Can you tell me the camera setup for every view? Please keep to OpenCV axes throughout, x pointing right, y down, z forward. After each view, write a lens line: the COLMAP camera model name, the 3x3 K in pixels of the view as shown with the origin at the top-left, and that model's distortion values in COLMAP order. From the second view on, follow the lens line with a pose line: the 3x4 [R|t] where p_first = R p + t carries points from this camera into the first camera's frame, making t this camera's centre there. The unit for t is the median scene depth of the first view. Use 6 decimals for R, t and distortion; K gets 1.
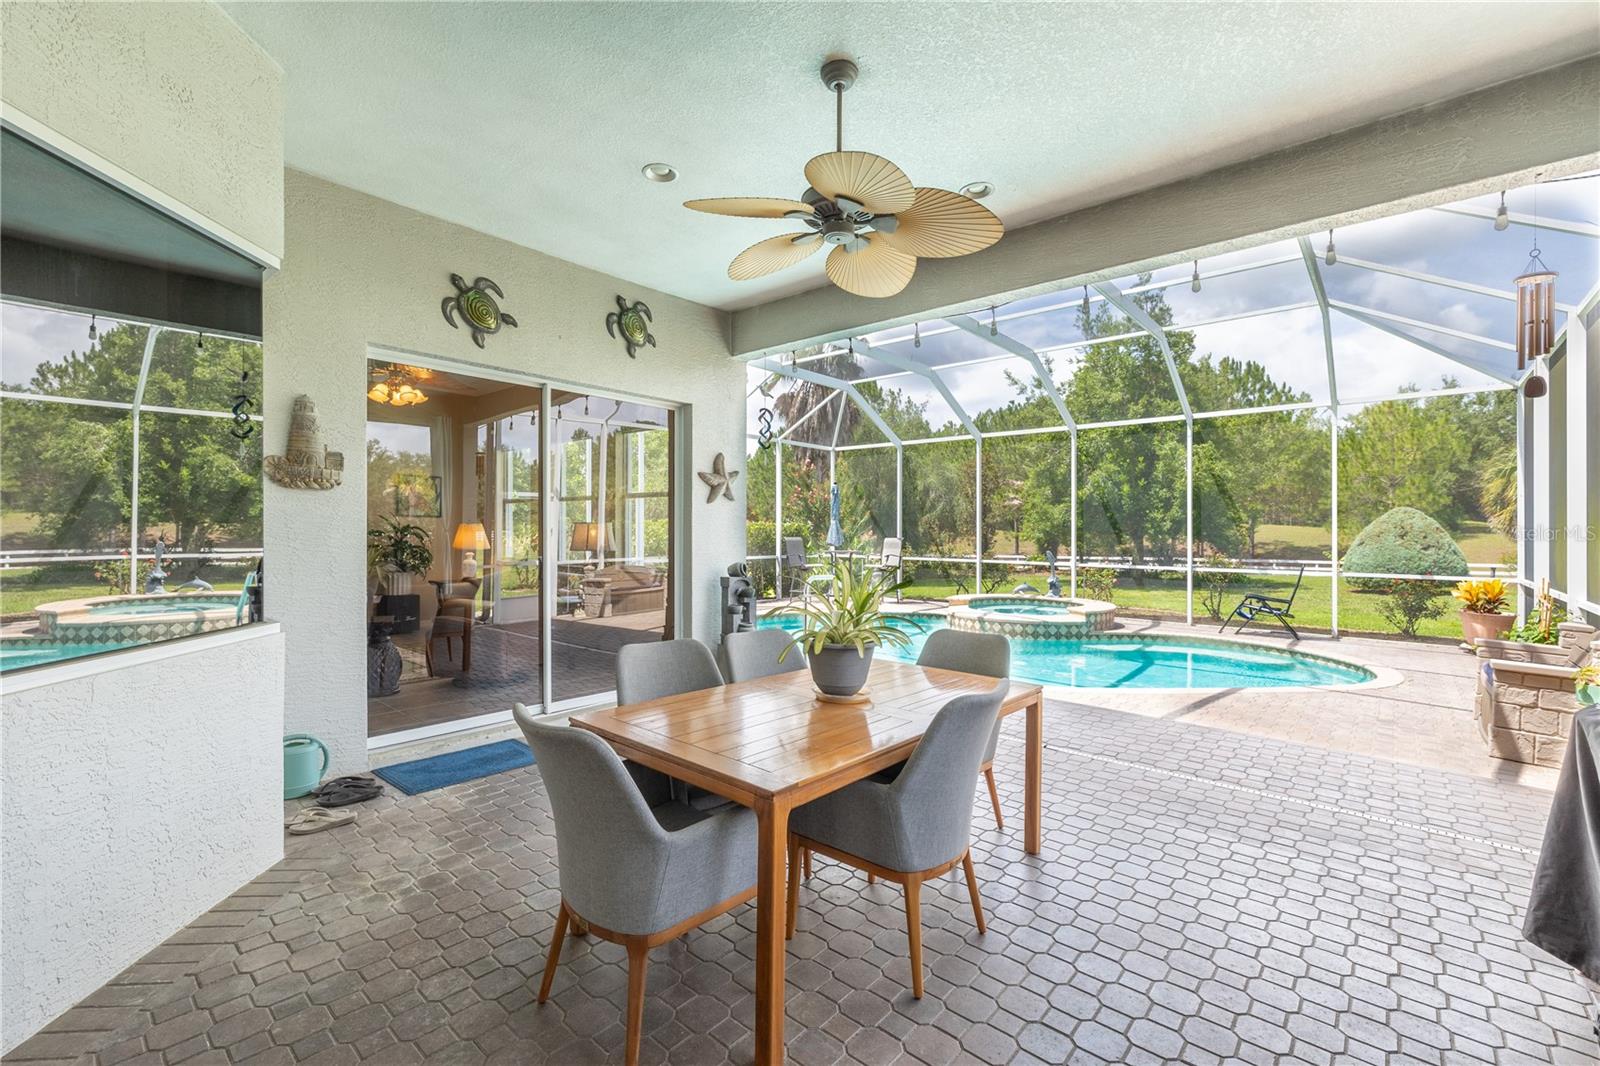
lens RADIAL K [[690.2, 0, 798.3], [0, 690.2, 532.3], [0, 0, 1]] dist [-0.001970, 0.000001]
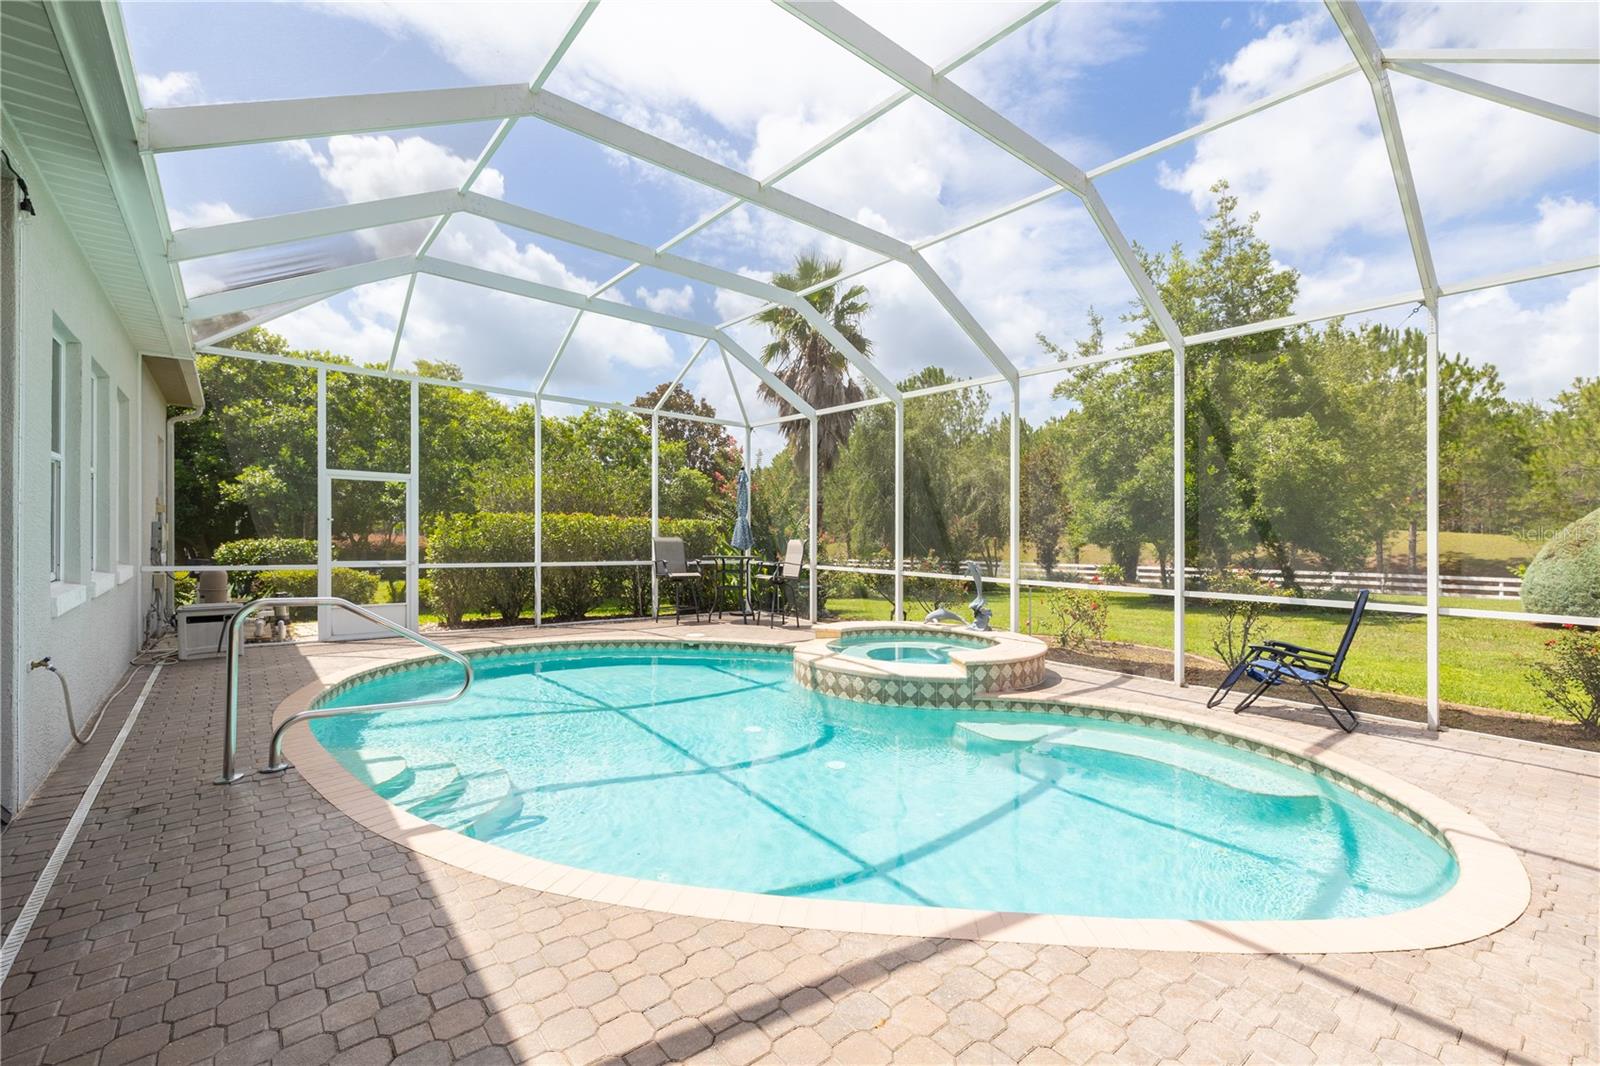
lens RADIAL K [[690.2, 0, 801.6], [0, 690.2, 531.8], [0, 0, 1]] dist [-0.001970, 0.000001]
pose [[0.986074, 0.007035, -0.166160, 0.195671], [-0.008403, 0.999936, -0.007534, 0.003875], [0.166096, 0.008826, 0.986070, 0.199144]]
